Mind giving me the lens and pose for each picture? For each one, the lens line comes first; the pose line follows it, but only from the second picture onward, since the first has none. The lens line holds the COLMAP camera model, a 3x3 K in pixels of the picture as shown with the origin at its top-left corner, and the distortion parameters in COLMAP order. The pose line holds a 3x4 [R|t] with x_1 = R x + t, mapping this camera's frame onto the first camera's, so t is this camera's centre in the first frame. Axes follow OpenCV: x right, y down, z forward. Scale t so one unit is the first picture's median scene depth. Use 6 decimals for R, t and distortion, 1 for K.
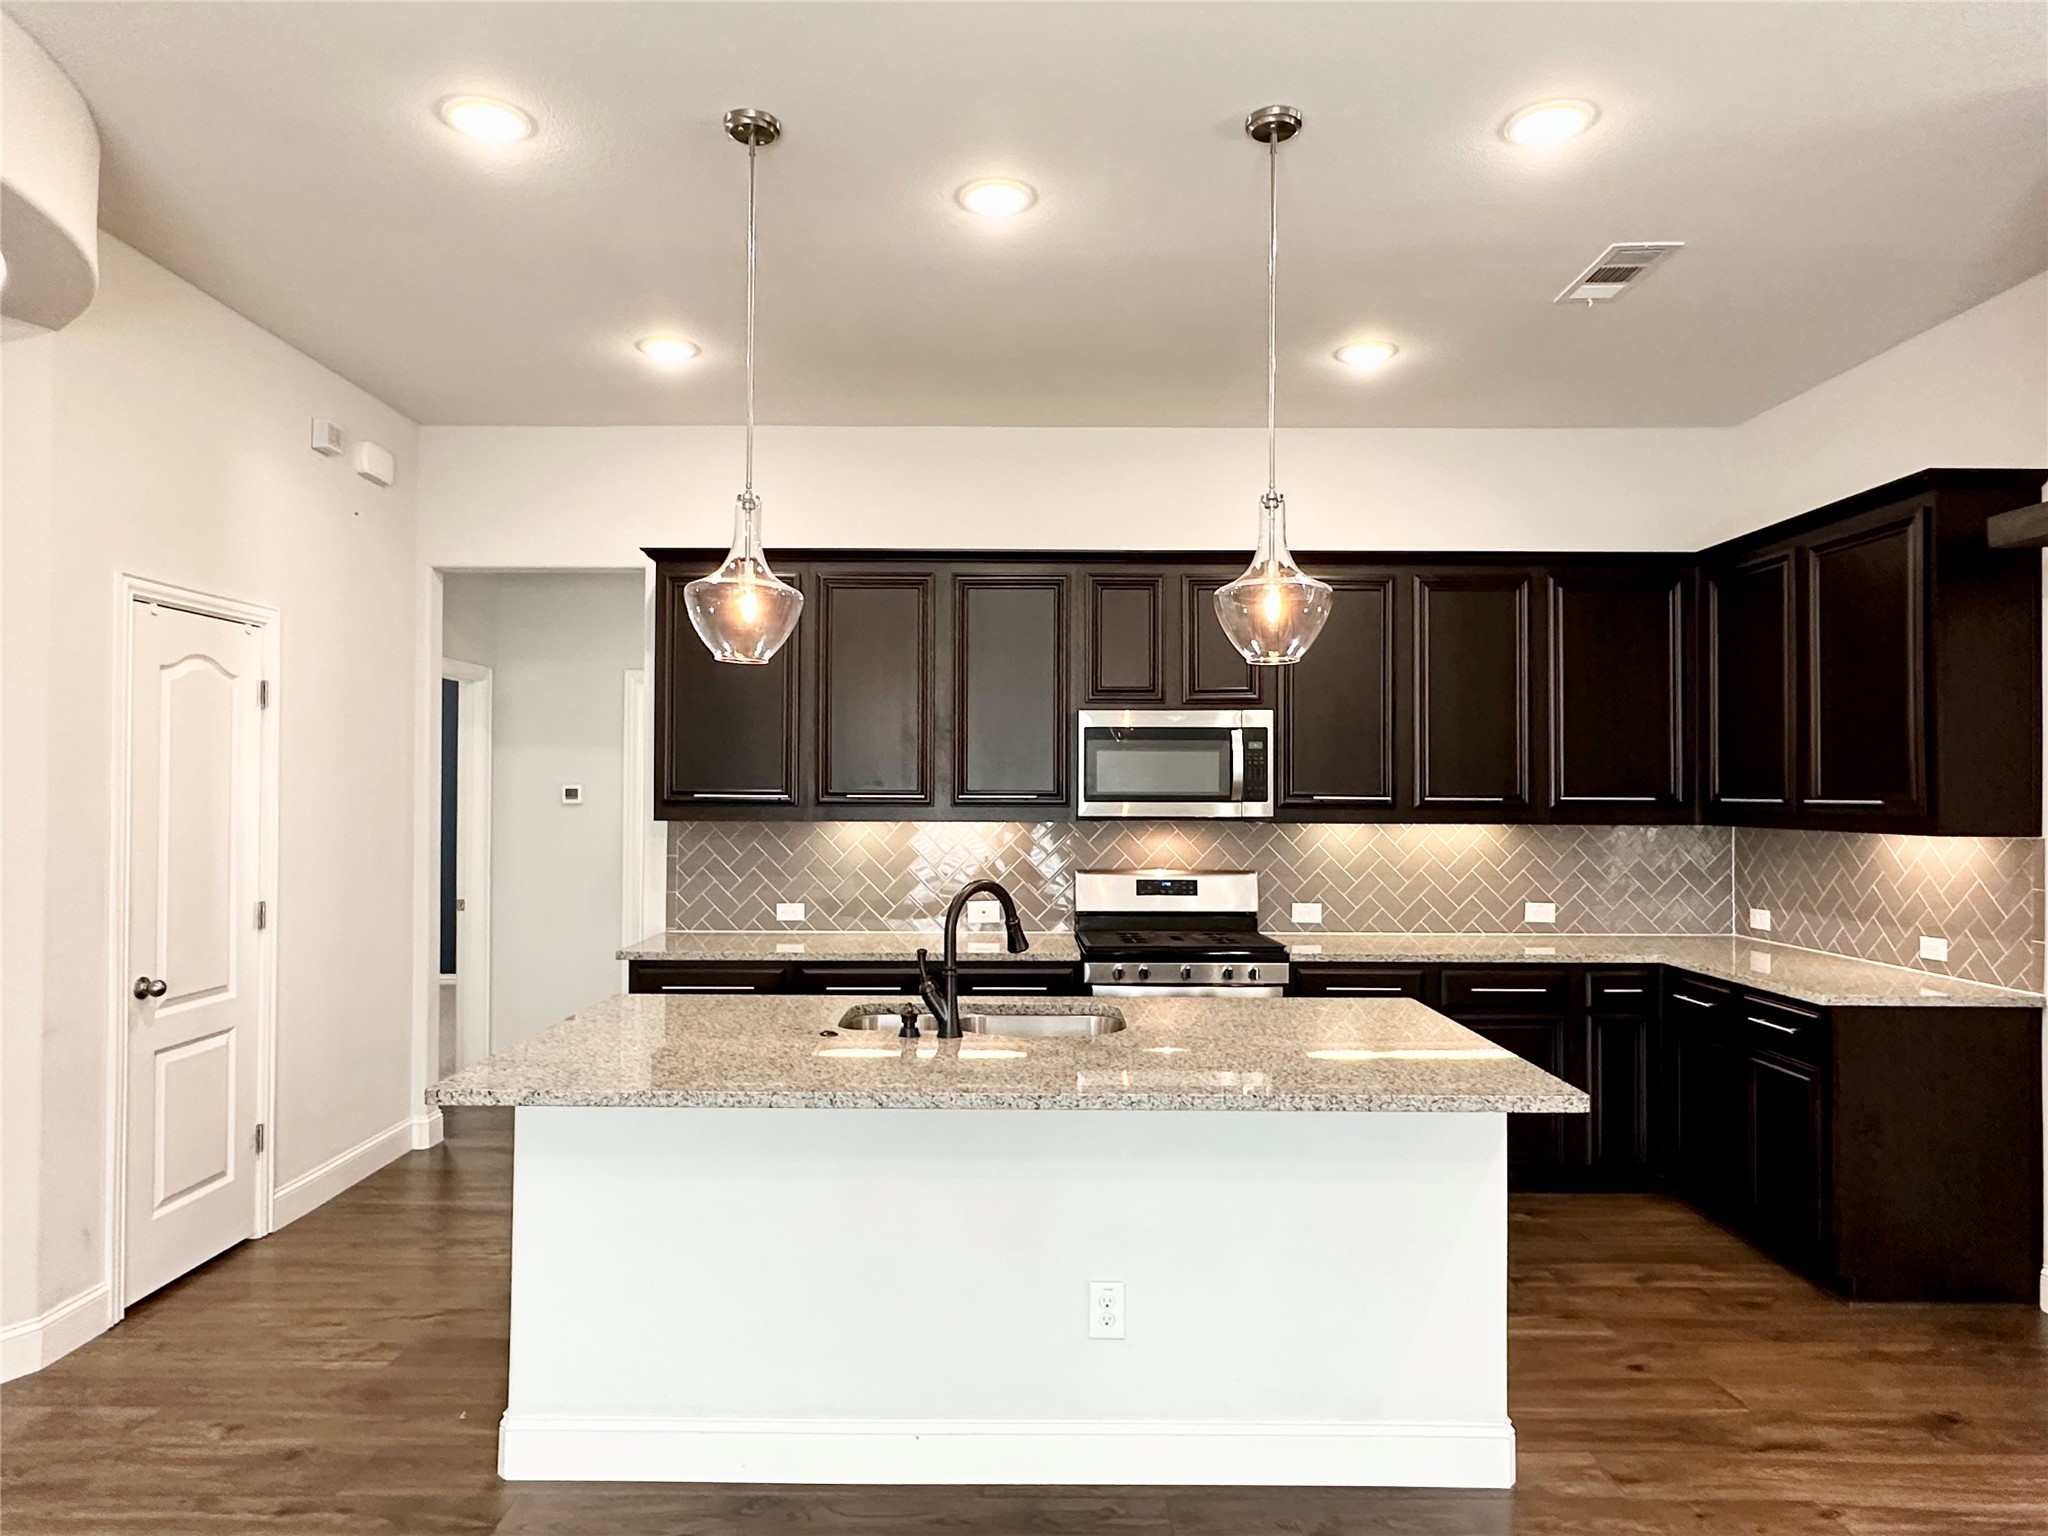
lens RADIAL K [[1244.5, 0, 1016.9], [0, 1244.5, 774.9], [0, 0, 1]] dist [0.001258, -0.001198]
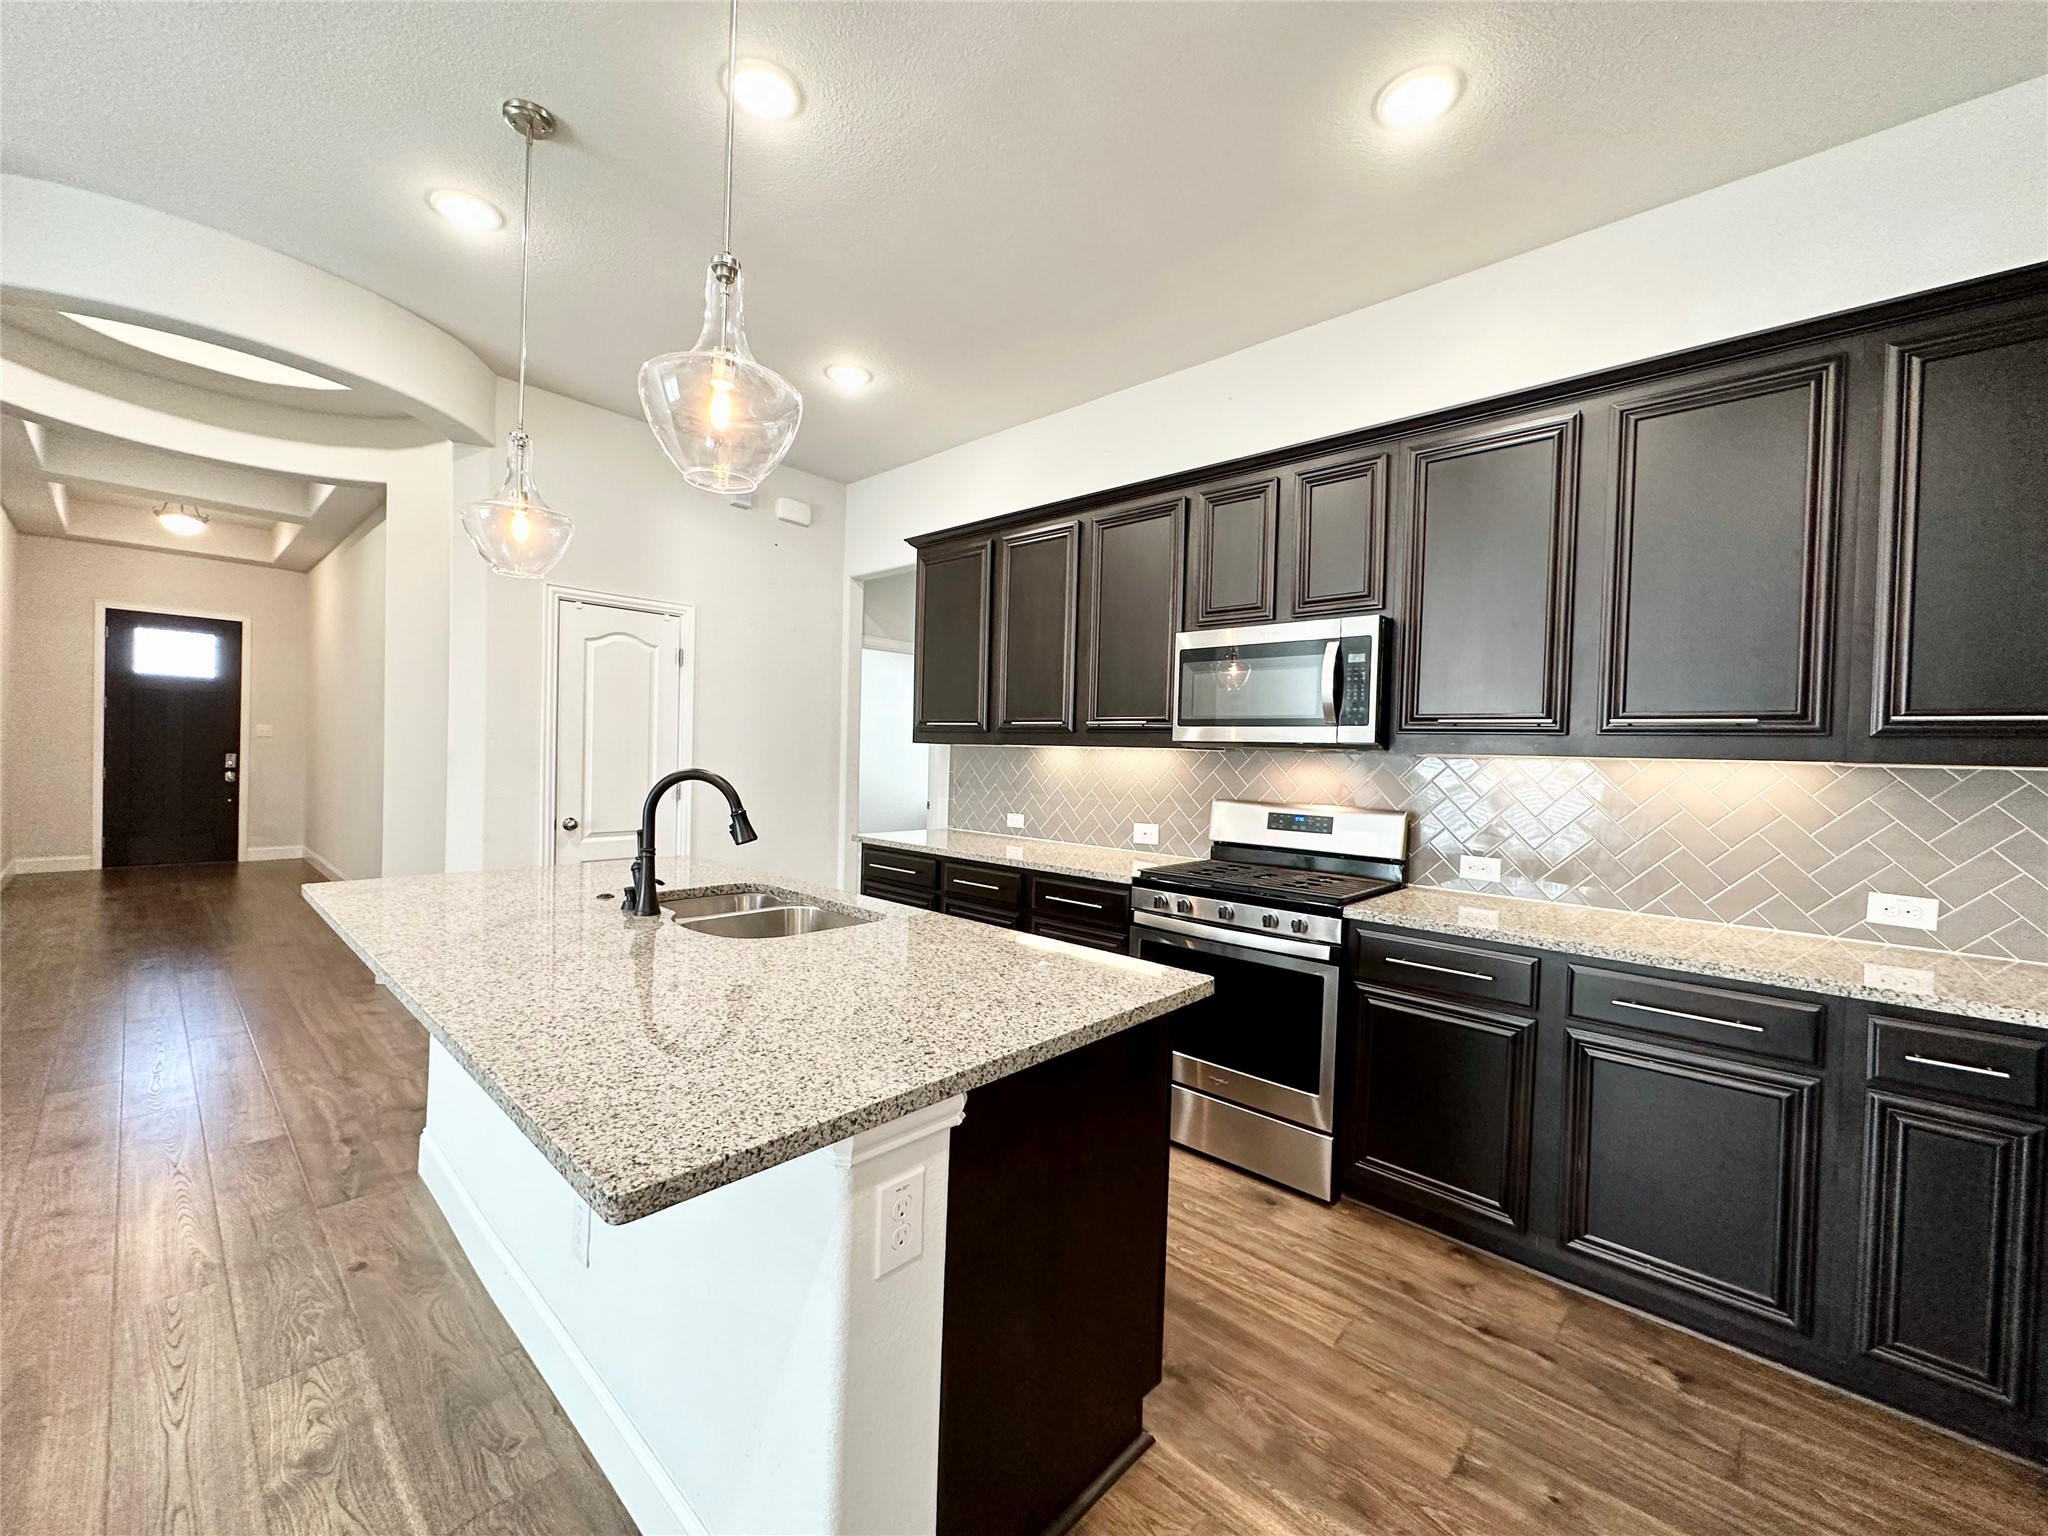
lens RADIAL K [[818.2, 0, 1024.1], [0, 818.2, 766.5], [0, 0, 1]] dist [-0.001569, 0.000357]
pose [[0.735329, 0.028433, -0.677114, 0.404337], [-0.016031, 0.999570, 0.024563, 0.039639], [0.677521, -0.007207, 0.735468, 0.443970]]
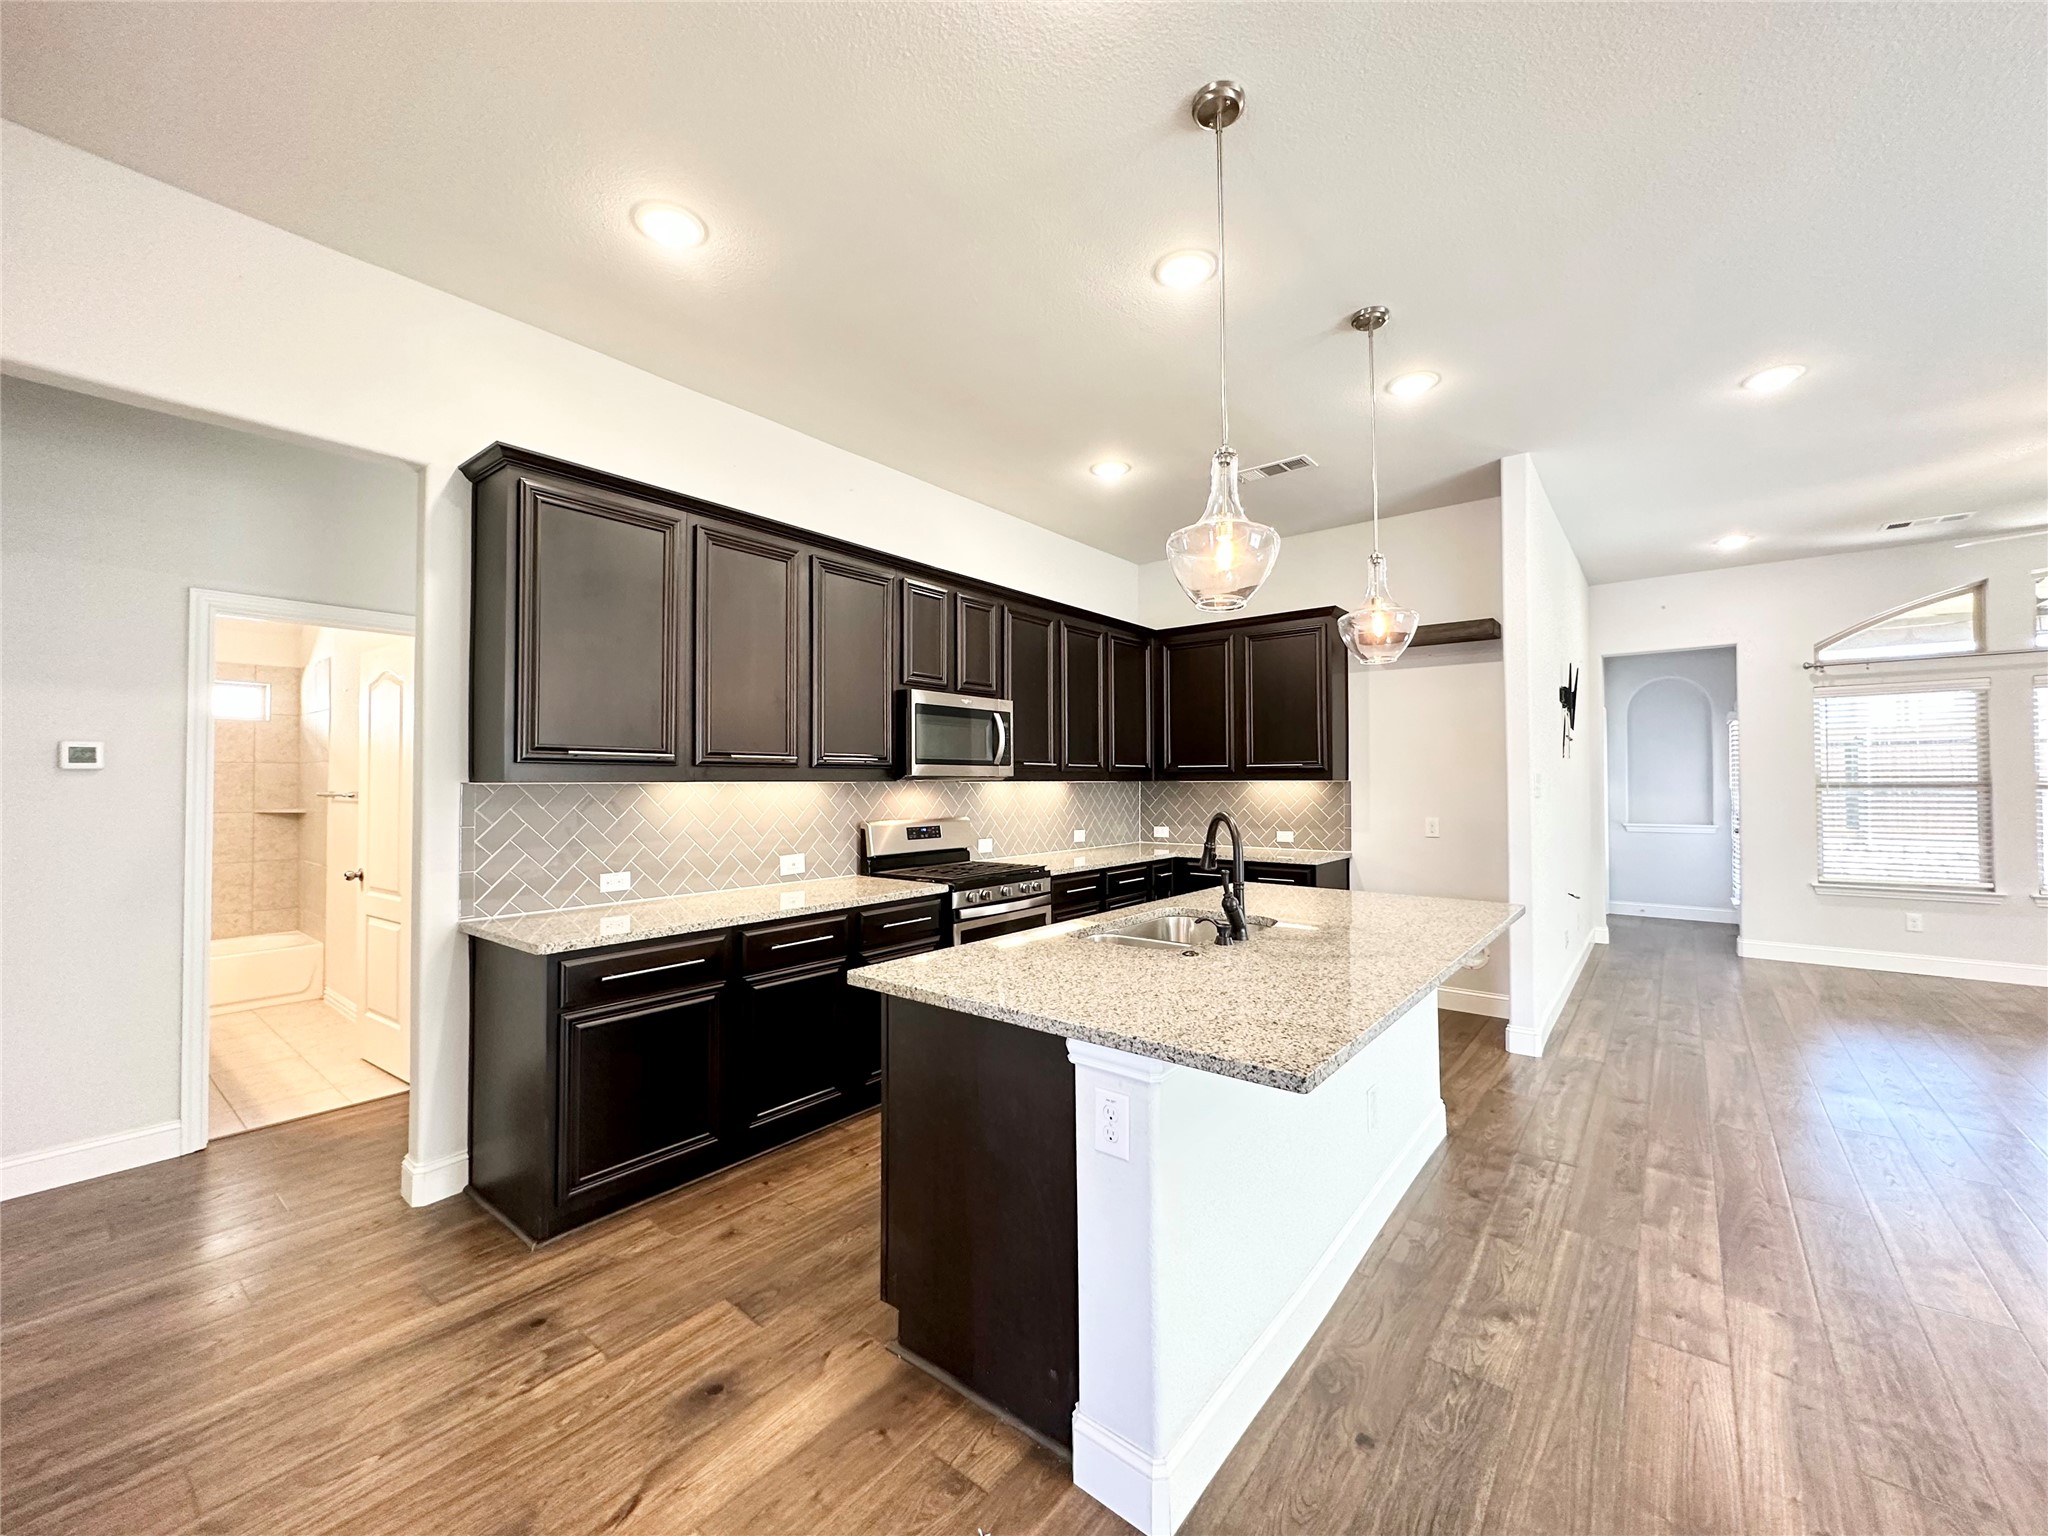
lens RADIAL K [[818.2, 0, 1024.9], [0, 818.2, 767.9], [0, 0, 1]] dist [-0.001569, 0.000357]
pose [[0.624383, 0.007446, 0.781083, -0.508322], [-0.004739, 0.999972, -0.005744, 0.029734], [-0.781104, -0.000115, 0.624401, 0.414792]]
